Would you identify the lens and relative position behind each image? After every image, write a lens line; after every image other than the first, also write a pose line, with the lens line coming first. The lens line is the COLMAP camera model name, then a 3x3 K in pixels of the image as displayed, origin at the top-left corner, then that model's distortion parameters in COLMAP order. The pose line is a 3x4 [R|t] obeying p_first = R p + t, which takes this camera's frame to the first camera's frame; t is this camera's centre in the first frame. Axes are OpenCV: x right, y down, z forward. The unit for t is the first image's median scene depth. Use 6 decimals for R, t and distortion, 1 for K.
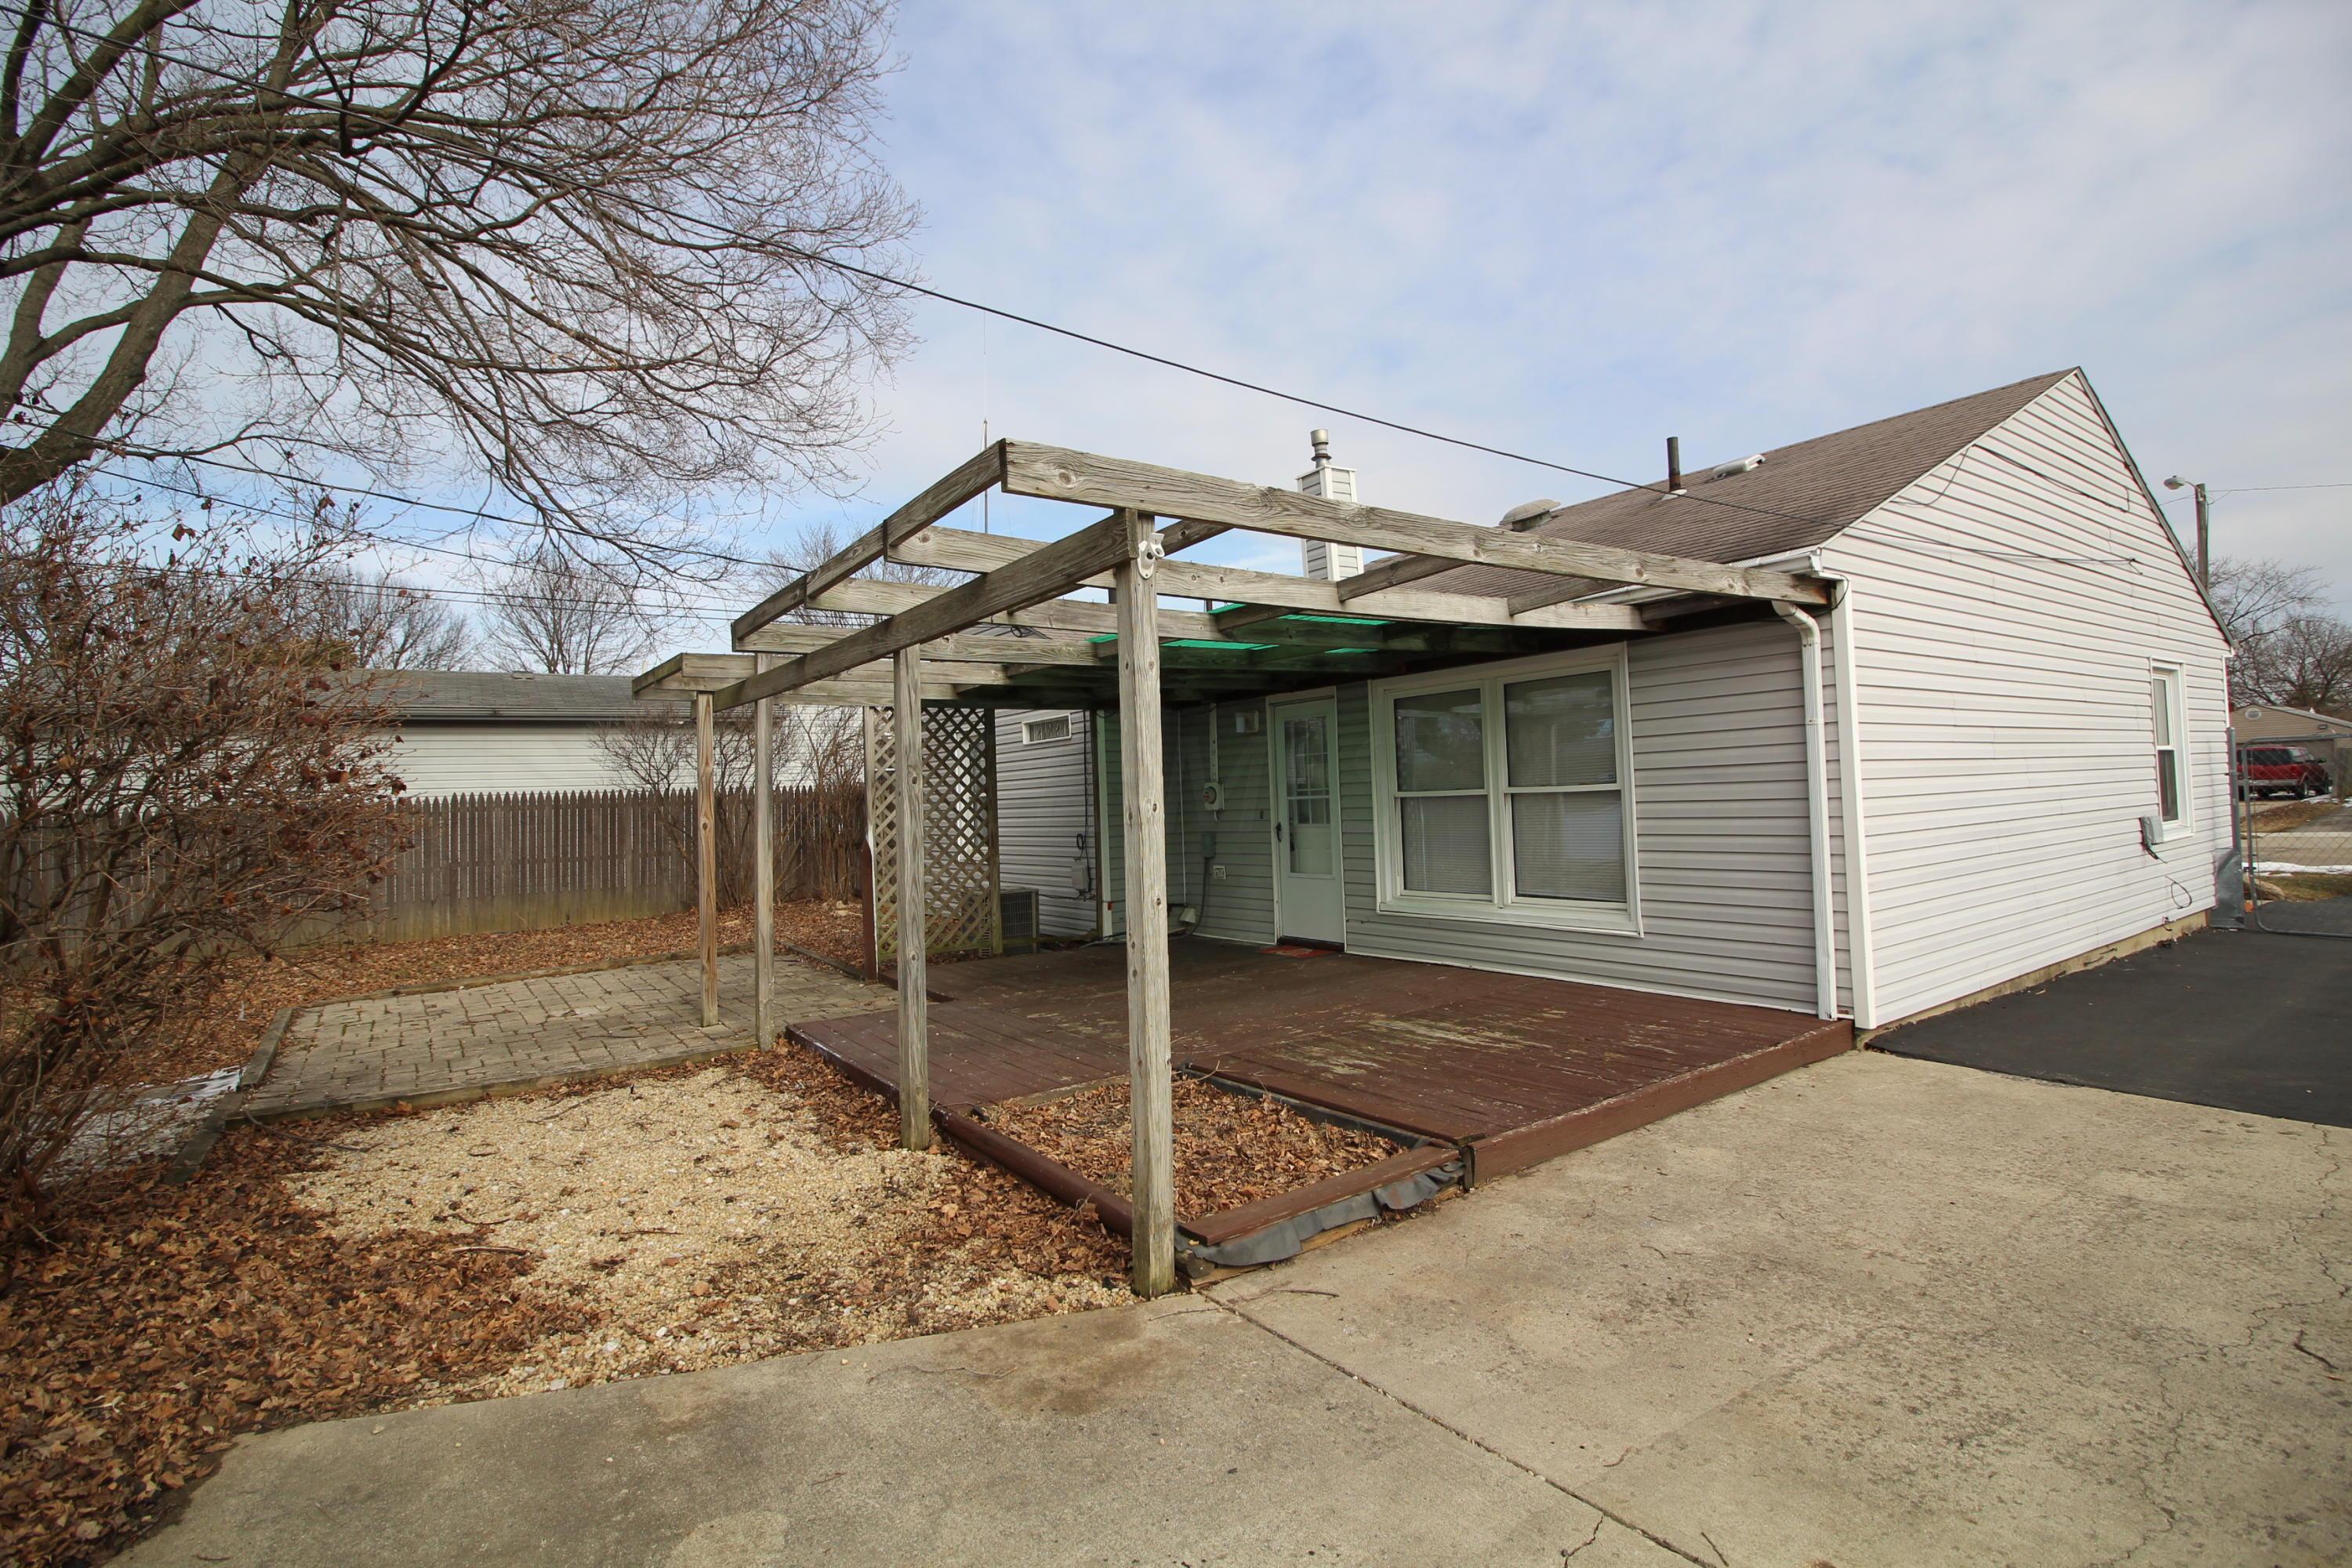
lens RADIAL K [[1088.3, 0, 1175.5], [0, 1088.3, 774.5], [0, 0, 1]] dist [-0.003503, -0.010263]
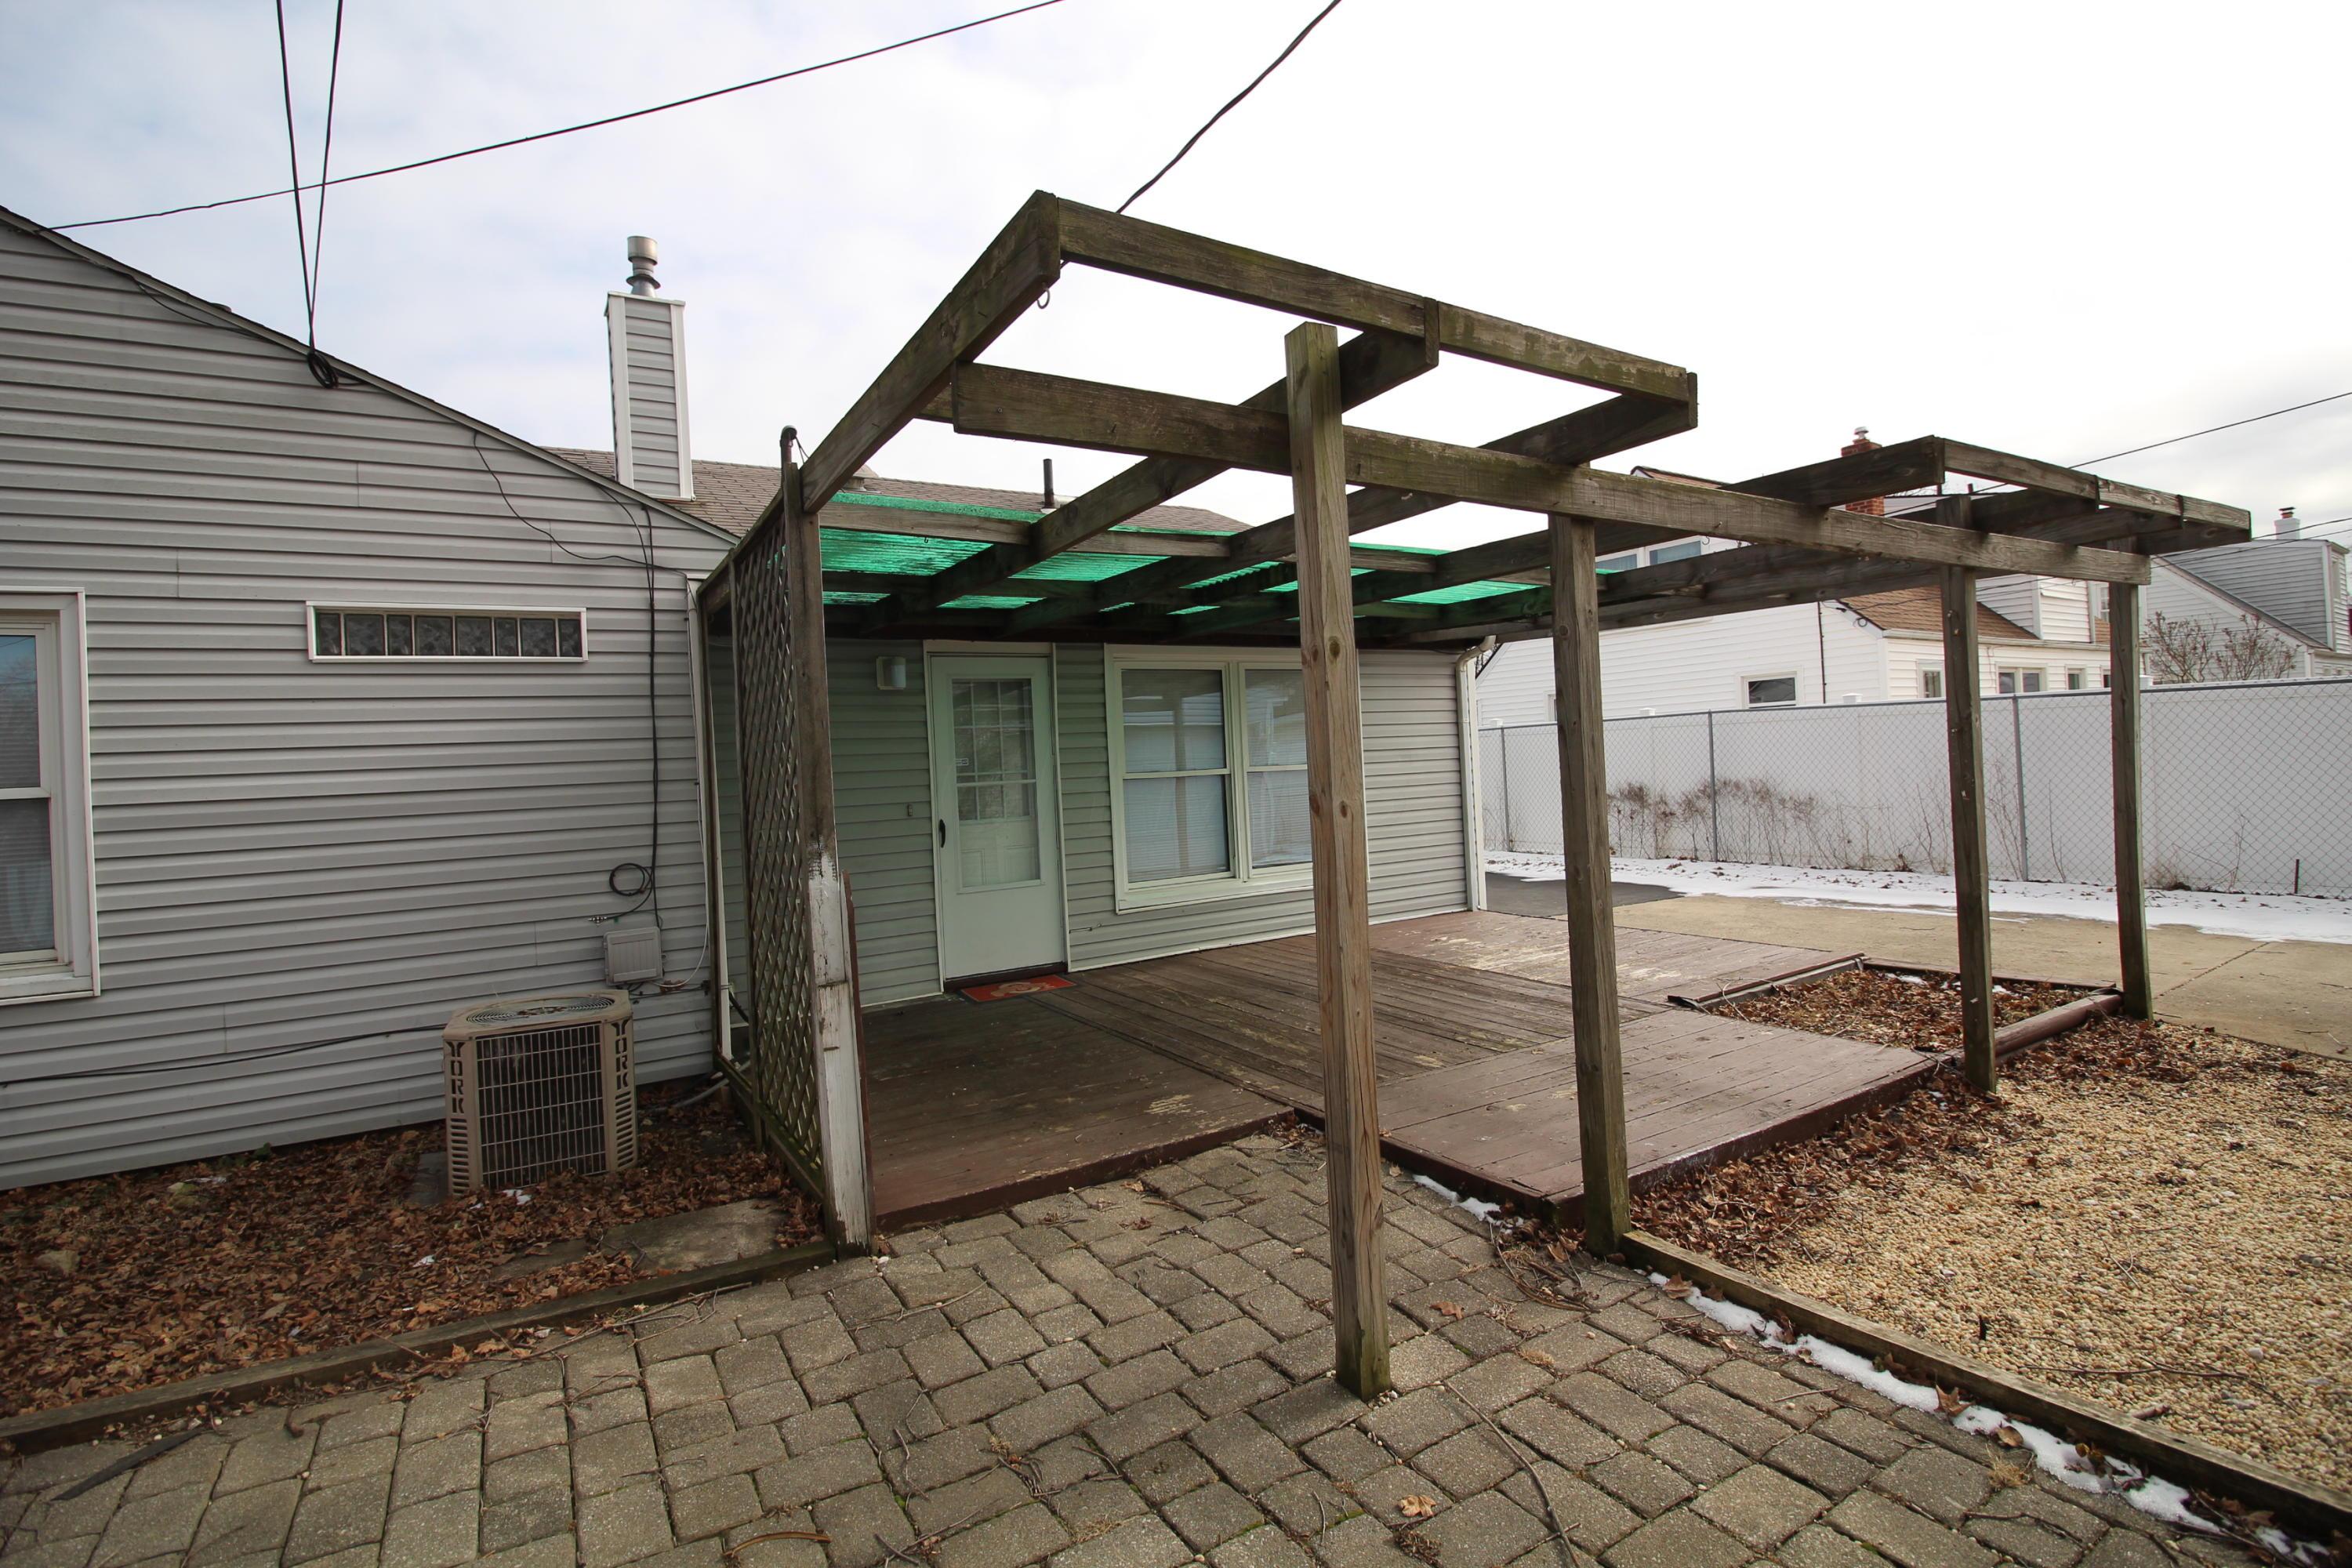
lens RADIAL K [[1088.3, 0, 1175.0], [0, 1088.3, 764.1], [0, 0, 1]] dist [-0.003503, -0.010263]
pose [[0.059542, 0.030145, 0.997771, -0.615730], [0.015197, 0.999401, -0.031101, 0.032547], [-0.998110, 0.017015, 0.059048, 0.812855]]
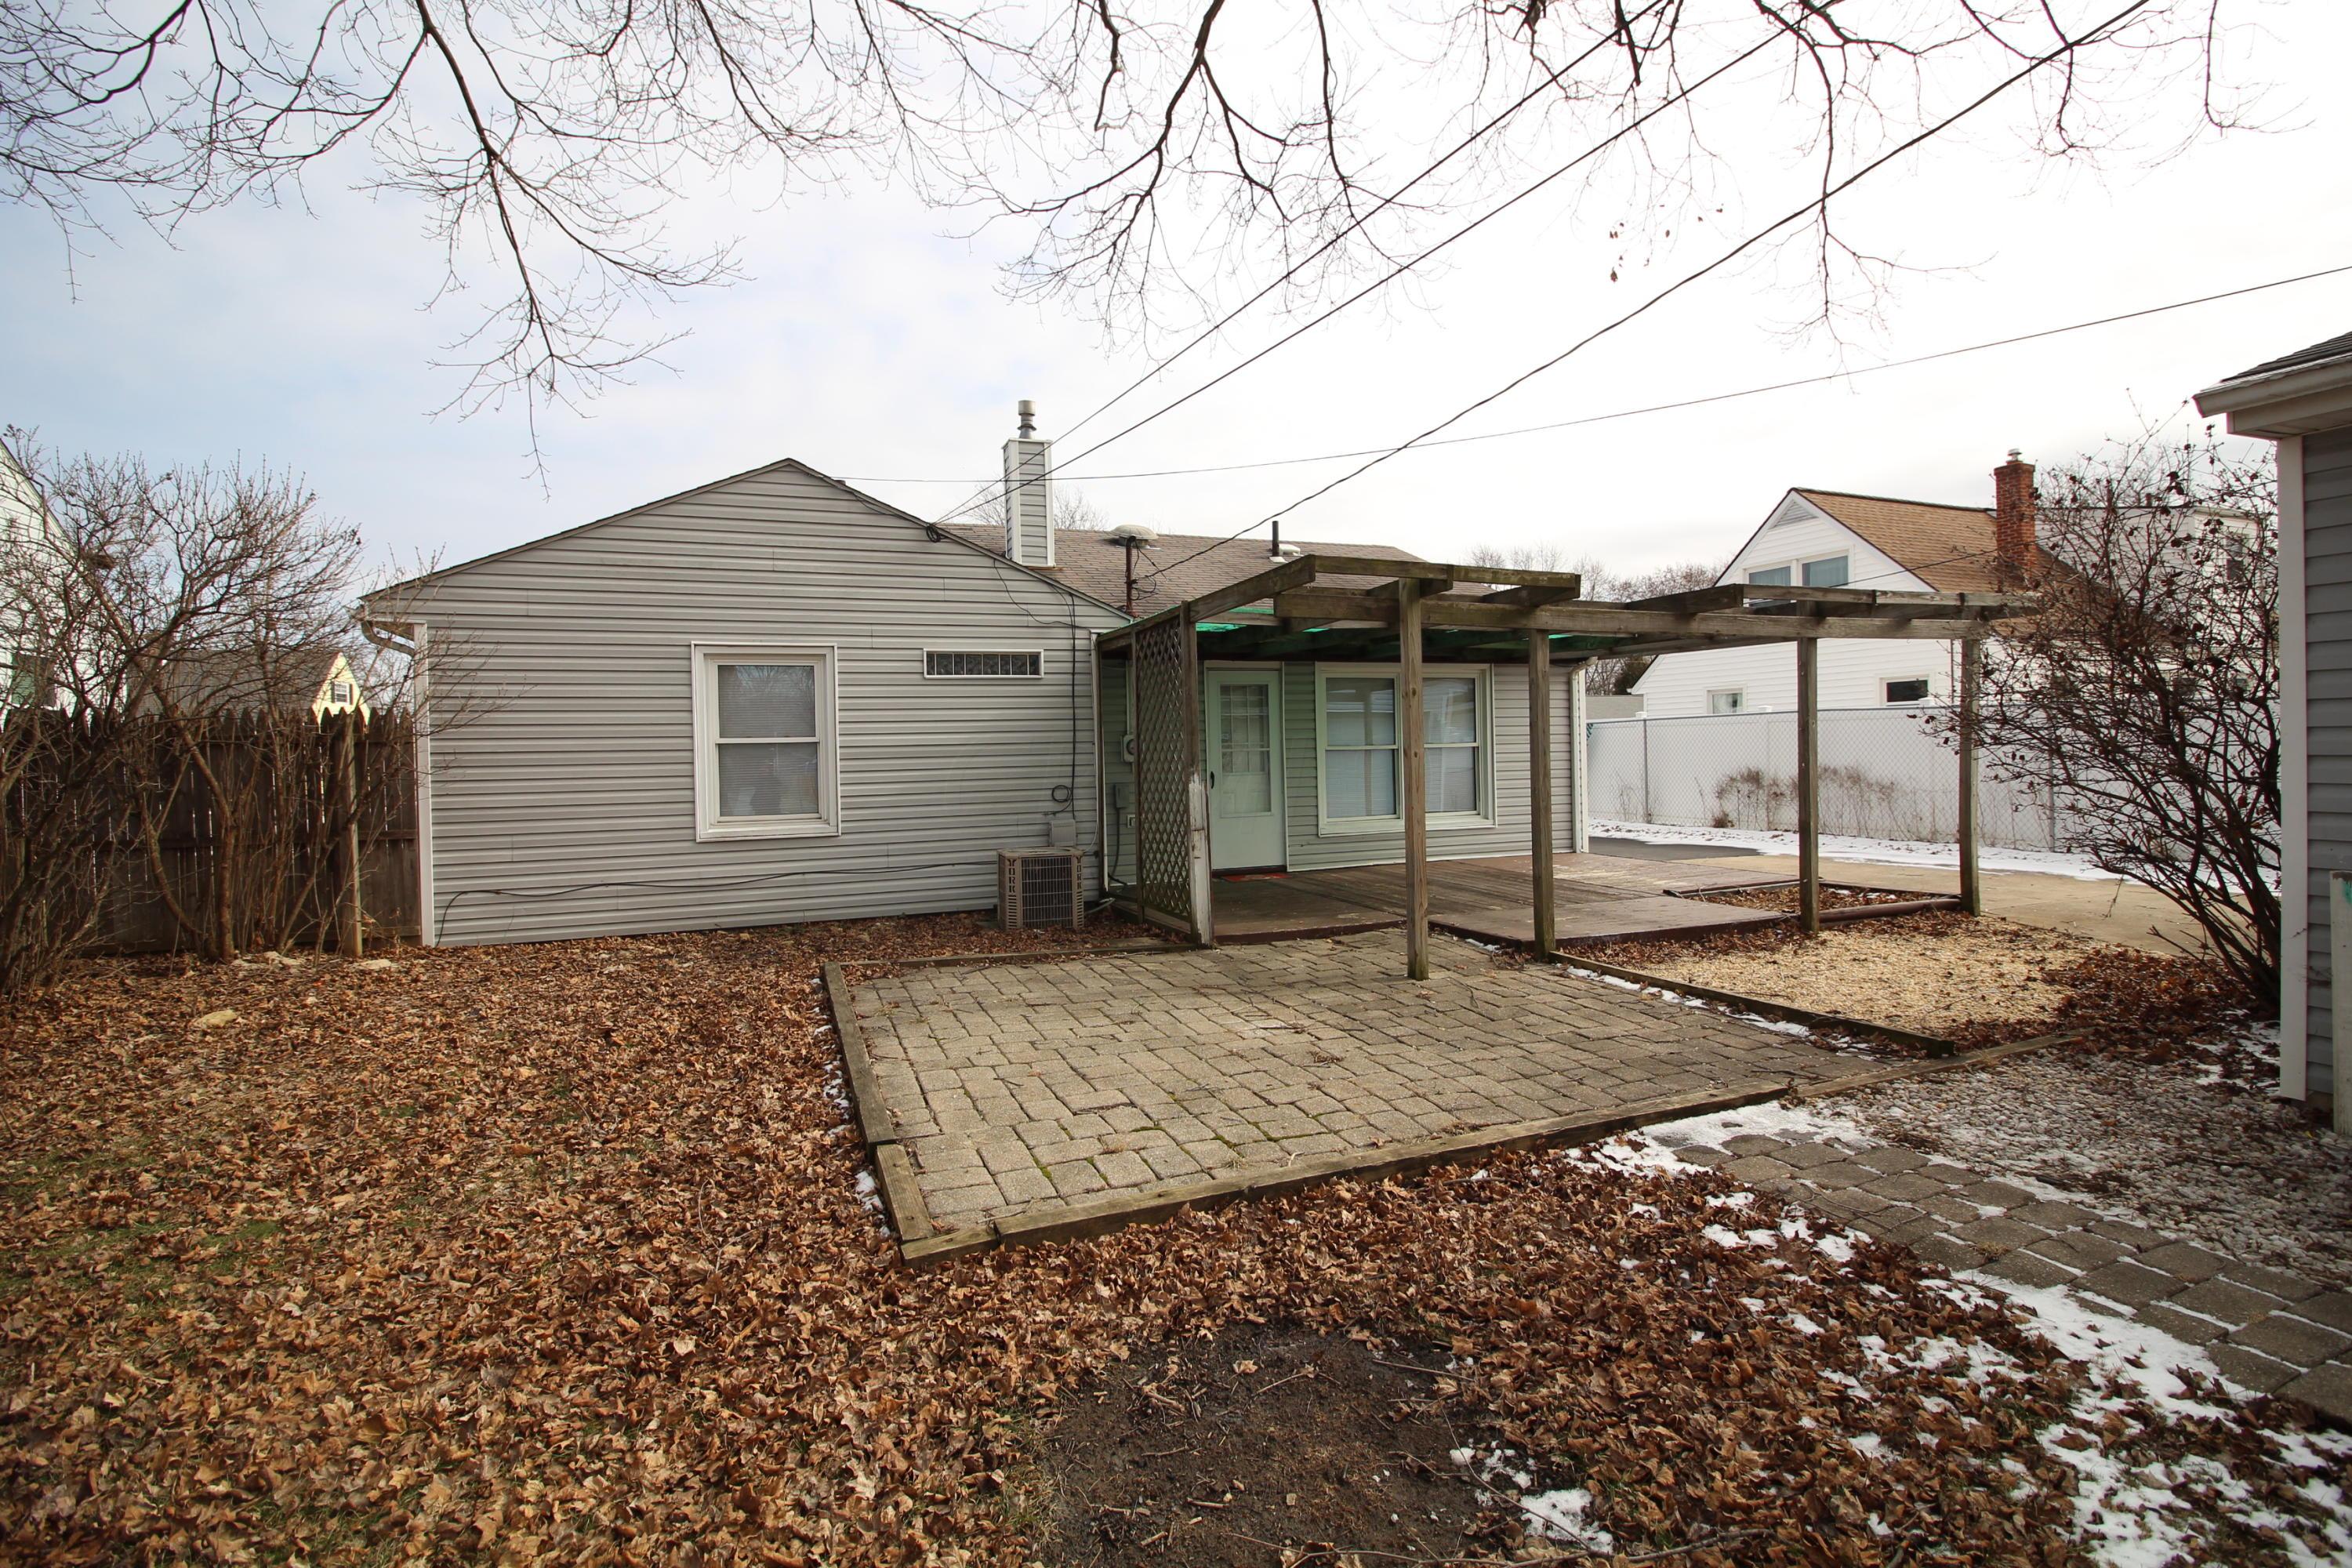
lens RADIAL K [[1088.3, 0, 1172.0], [0, 1088.3, 768.6], [0, 0, 1]] dist [-0.003503, -0.010263]
pose [[0.238792, 0.013095, 0.970982, -1.047820], [-0.013713, 0.999855, -0.010112, 0.053666], [-0.970974, -0.010900, 0.238937, 0.773337]]
